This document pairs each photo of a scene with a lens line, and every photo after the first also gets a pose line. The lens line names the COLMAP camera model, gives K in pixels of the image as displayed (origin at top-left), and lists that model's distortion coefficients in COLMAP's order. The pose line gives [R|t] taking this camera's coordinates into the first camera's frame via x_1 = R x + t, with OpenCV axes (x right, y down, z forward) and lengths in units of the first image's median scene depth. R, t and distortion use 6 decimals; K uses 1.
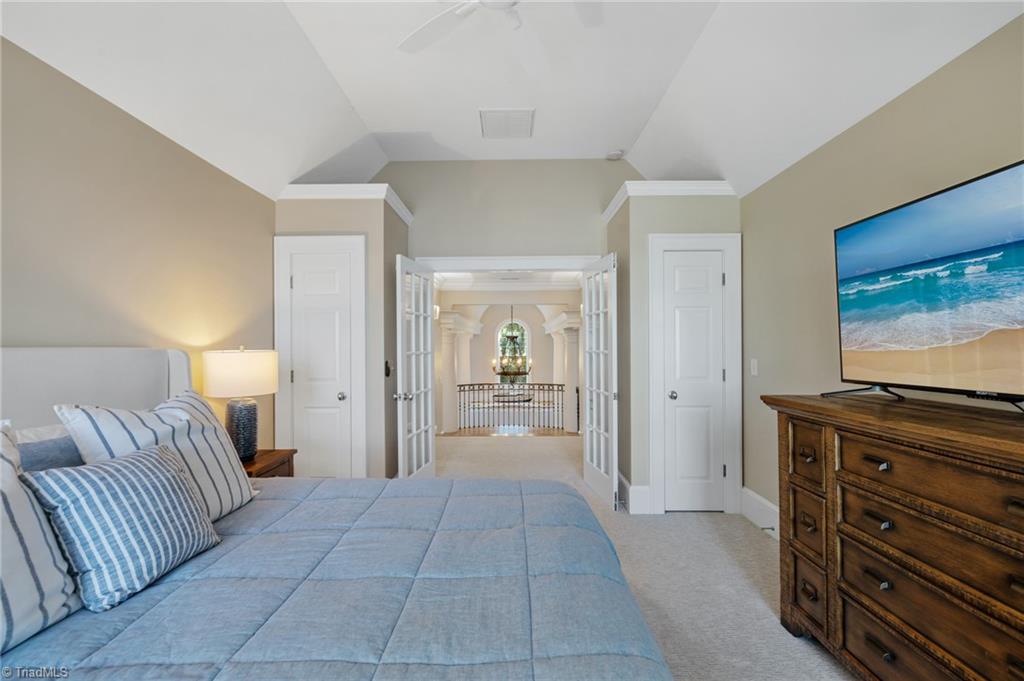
lens RADIAL K [[423.7, 0, 512.1], [0, 423.7, 347.3], [0, 0, 1]] dist [0.000845, -0.000120]
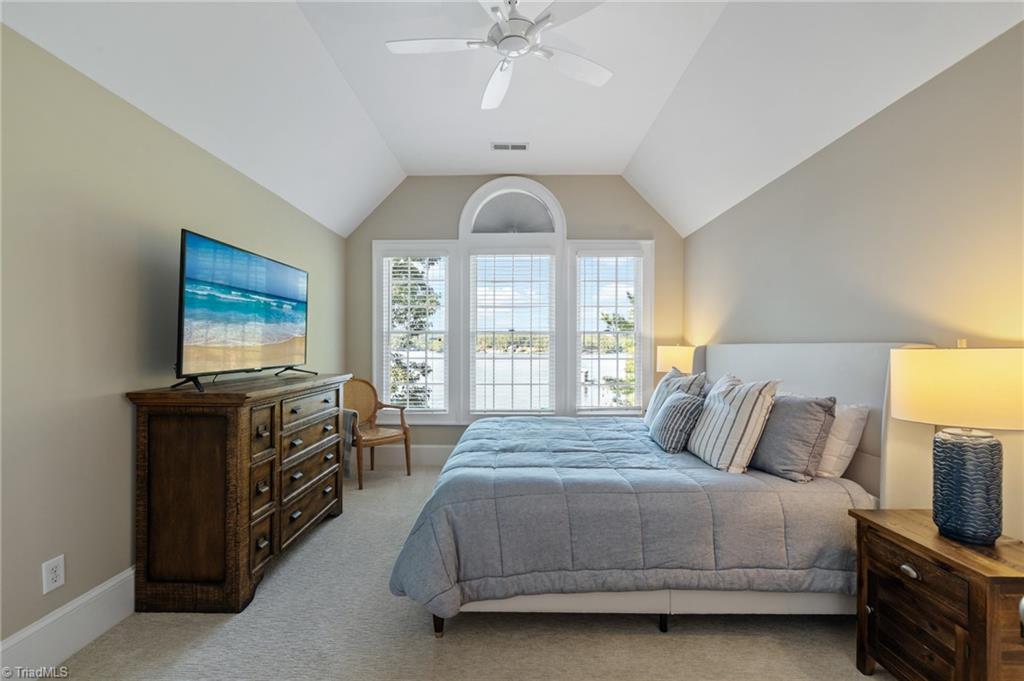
lens RADIAL K [[423.7, 0, 507.7], [0, 423.7, 343.3], [0, 0, 1]] dist [0.000845, -0.000120]
pose [[-0.999802, 0.001937, 0.019815, -0.033871], [0.001668, 0.999907, -0.013544, 0.021796], [-0.019839, -0.013508, -0.999712, 2.454934]]
